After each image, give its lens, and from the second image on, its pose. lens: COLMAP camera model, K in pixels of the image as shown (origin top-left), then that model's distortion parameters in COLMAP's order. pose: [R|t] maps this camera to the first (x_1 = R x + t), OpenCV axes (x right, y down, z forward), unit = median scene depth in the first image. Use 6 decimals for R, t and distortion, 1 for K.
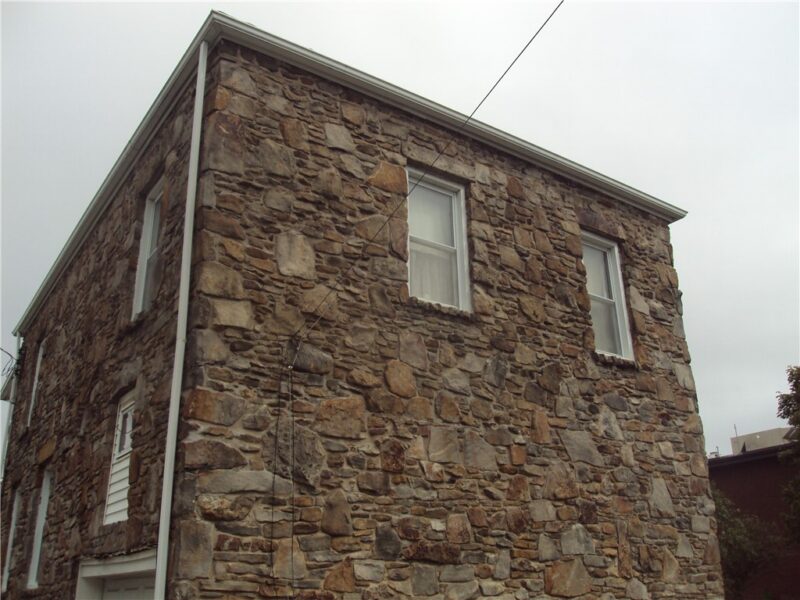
lens RADIAL K [[763.5, 0, 400.0], [0, 763.5, 300.0], [0, 0, 1]] dist [-0.071783, -0.001452]
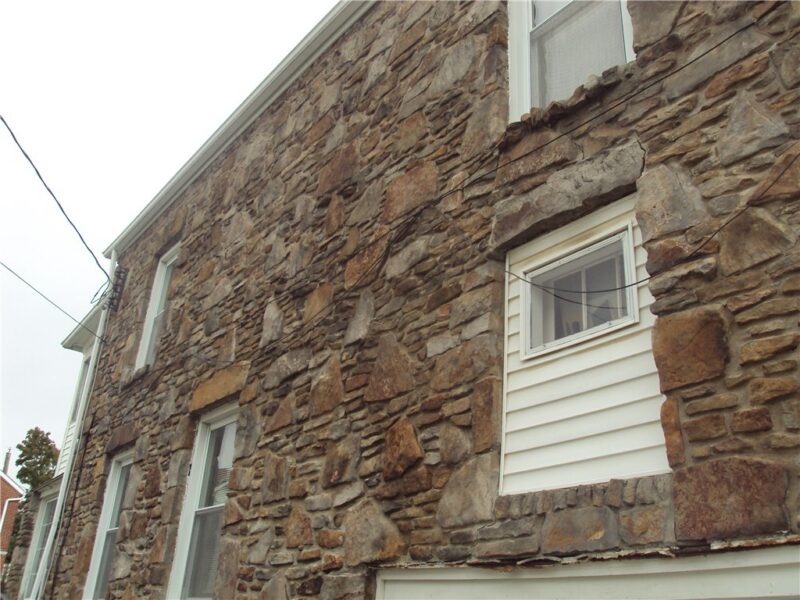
lens RADIAL K [[763.5, 0, 400.0], [0, 763.5, 300.0], [0, 0, 1]] dist [-0.071783, -0.001452]
pose [[0.994426, 0.104951, 0.010093, -0.446192], [-0.104161, 0.992736, -0.060214, 0.201483], [-0.016339, 0.058827, 0.998134, 0.492894]]
